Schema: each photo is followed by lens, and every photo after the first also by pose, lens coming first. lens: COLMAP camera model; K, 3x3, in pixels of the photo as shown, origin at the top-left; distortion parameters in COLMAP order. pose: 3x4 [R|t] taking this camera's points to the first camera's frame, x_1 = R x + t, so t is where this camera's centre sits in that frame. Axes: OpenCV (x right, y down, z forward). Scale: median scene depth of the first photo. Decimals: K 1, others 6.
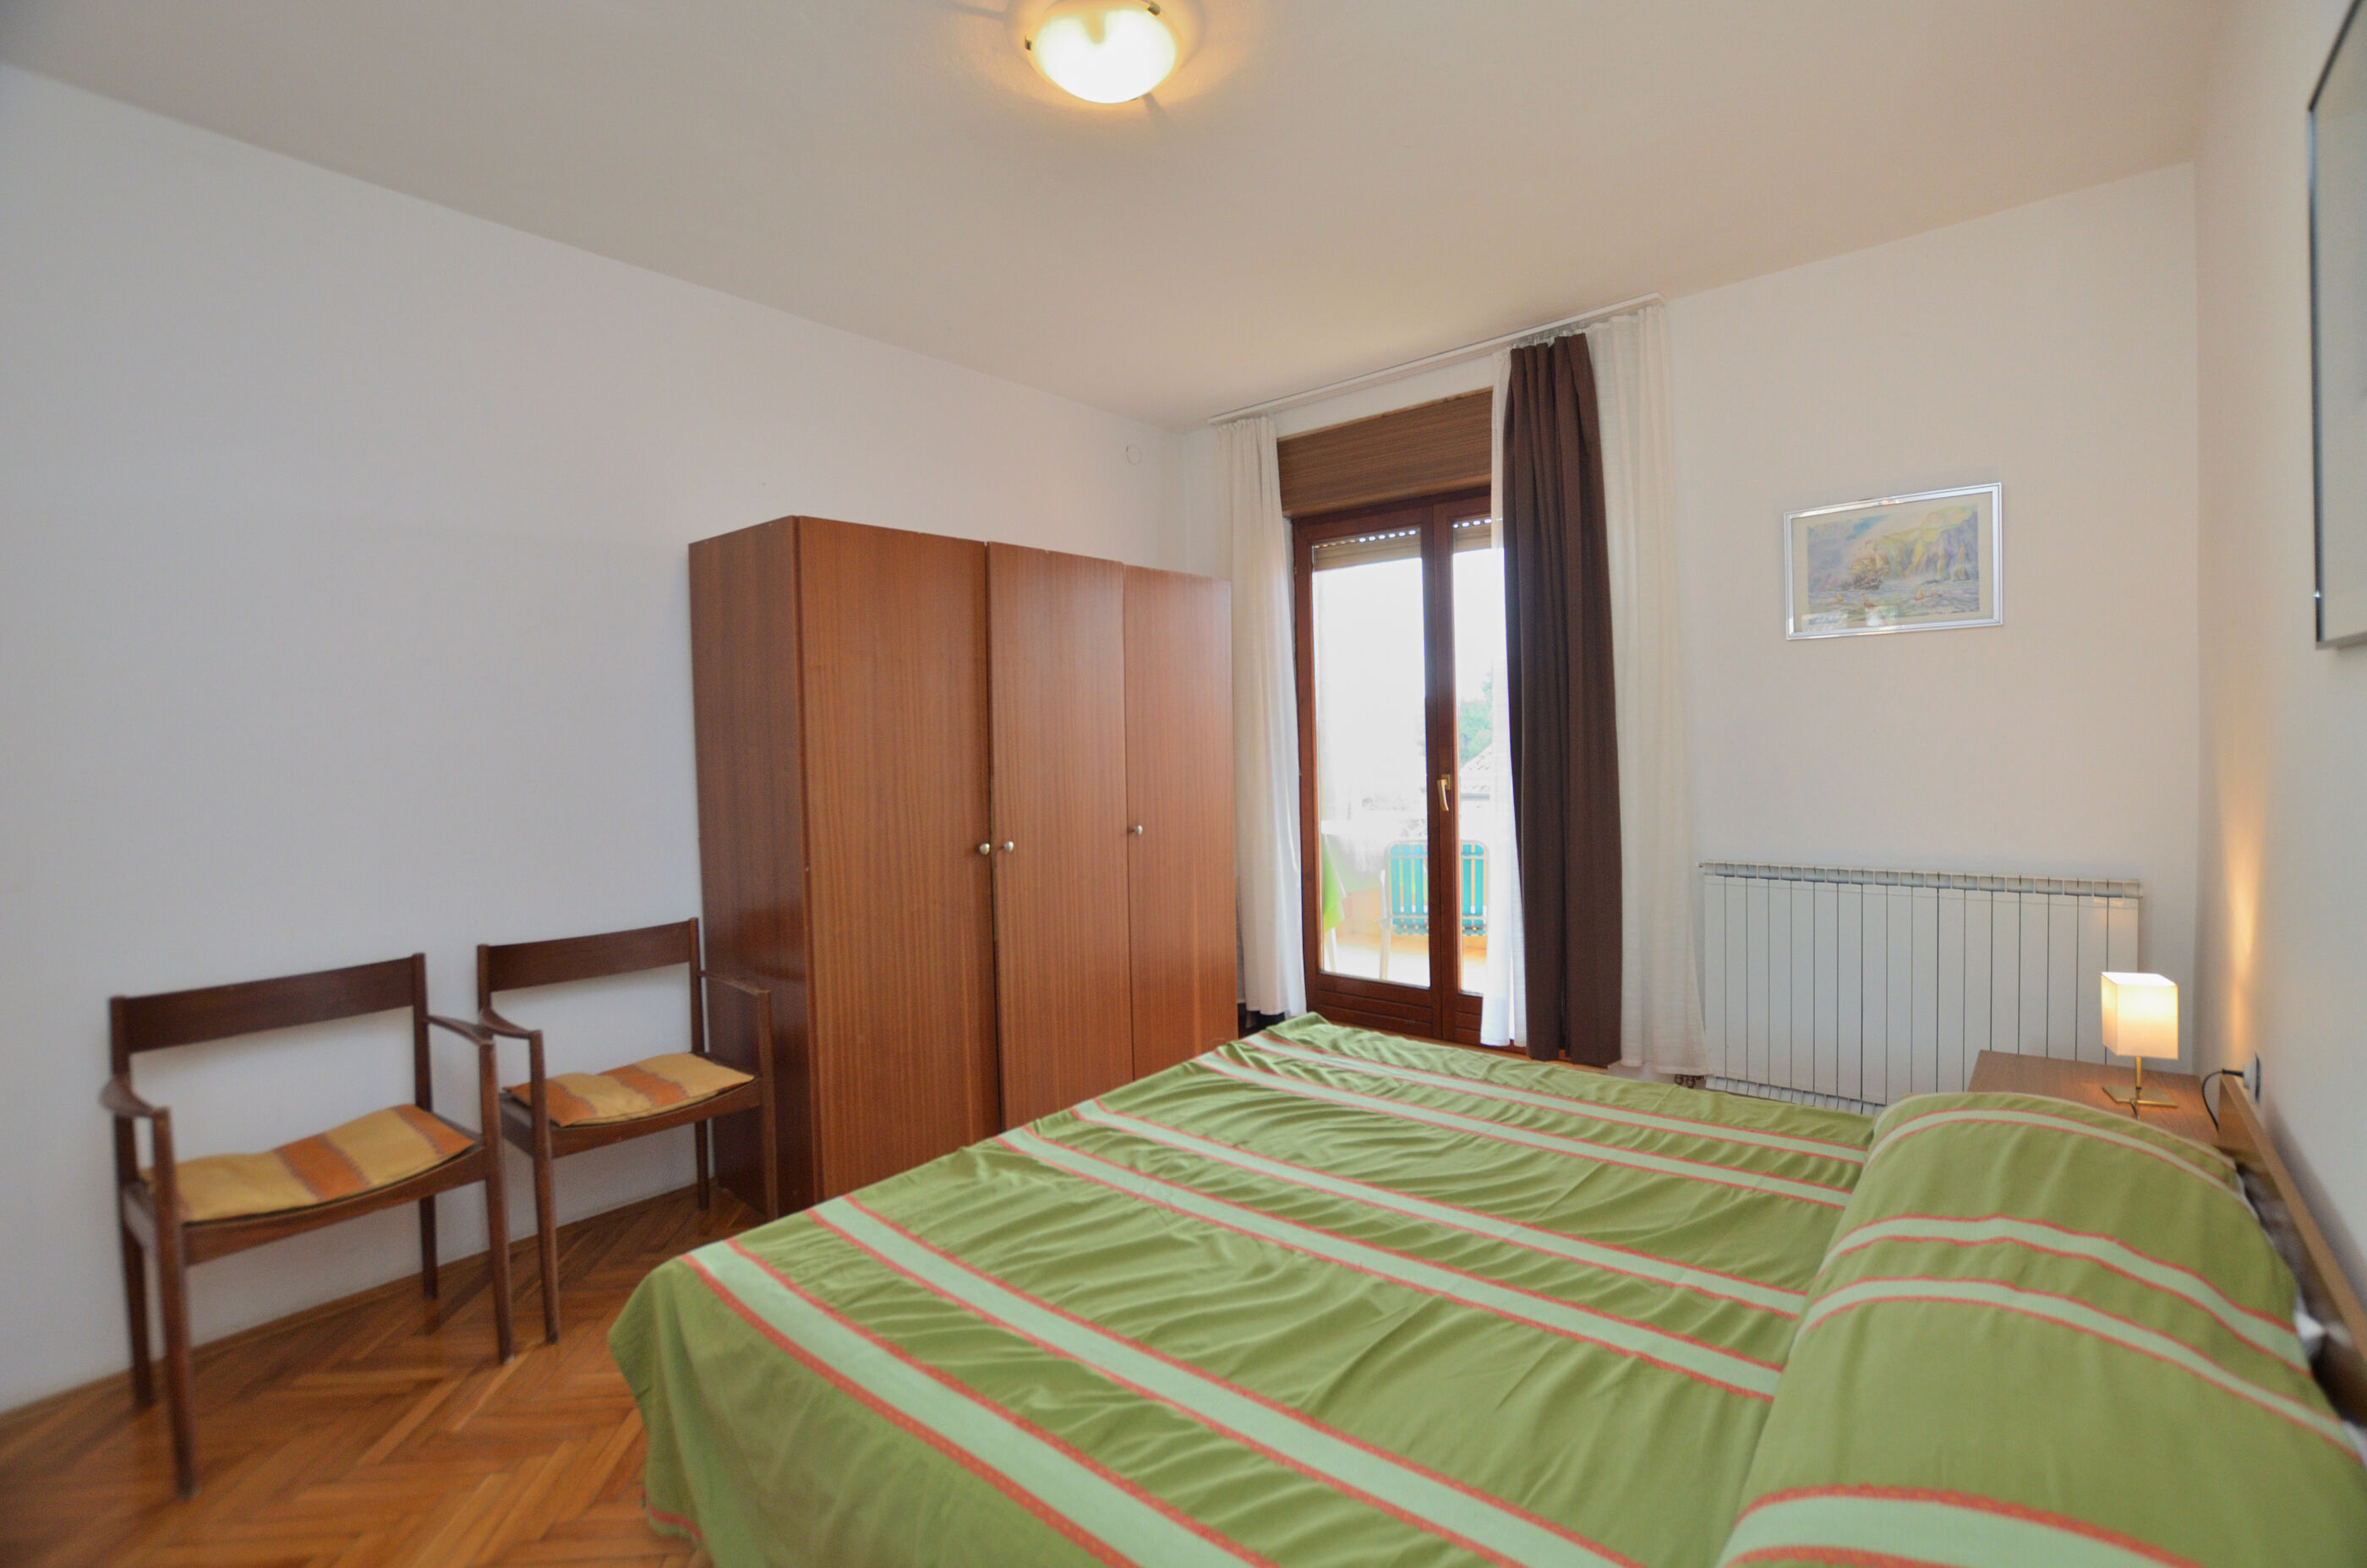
lens RADIAL K [[1041.8, 0, 1211.1], [0, 1041.8, 779.2], [0, 0, 1]] dist [-0.028531, 0.003877]
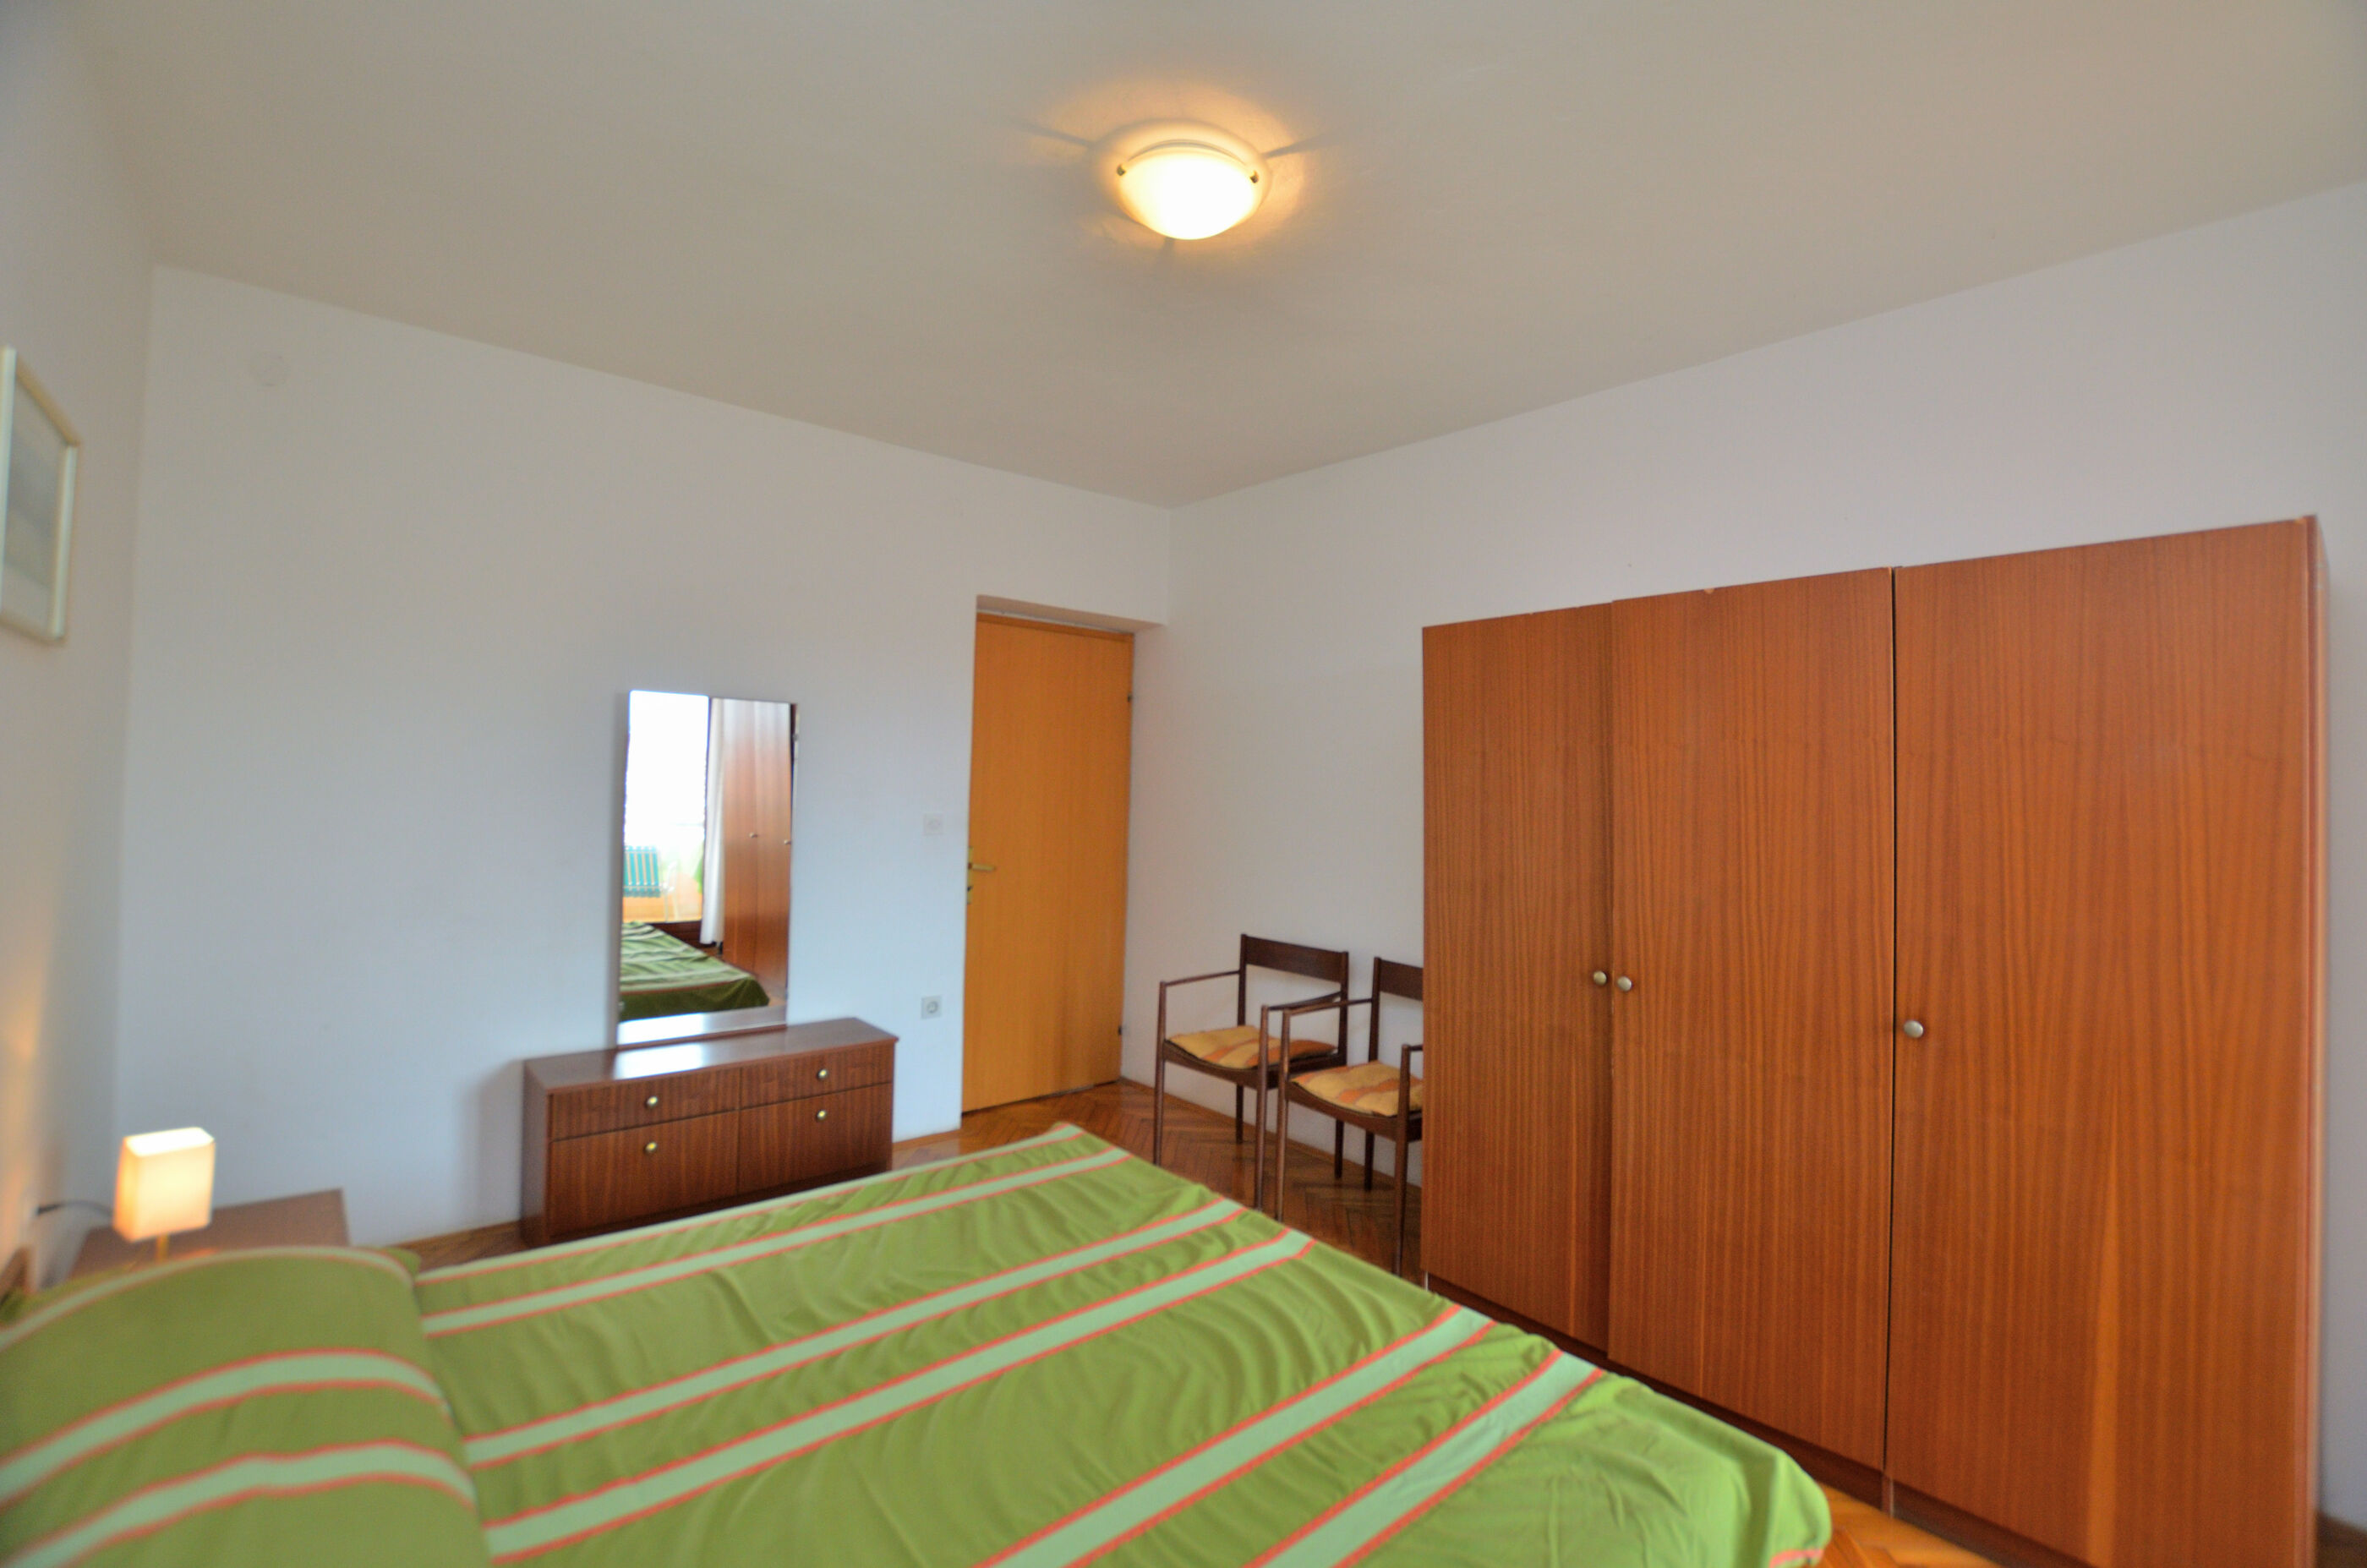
lens RADIAL K [[1041.8, 0, 1211.1], [0, 1041.8, 779.2], [0, 0, 1]] dist [-0.028531, 0.003877]
pose [[-0.201362, 0.019729, -0.979318, 0.643869], [-0.042101, 0.998699, 0.028776, -0.101223], [0.978612, 0.047025, -0.200269, 0.871913]]
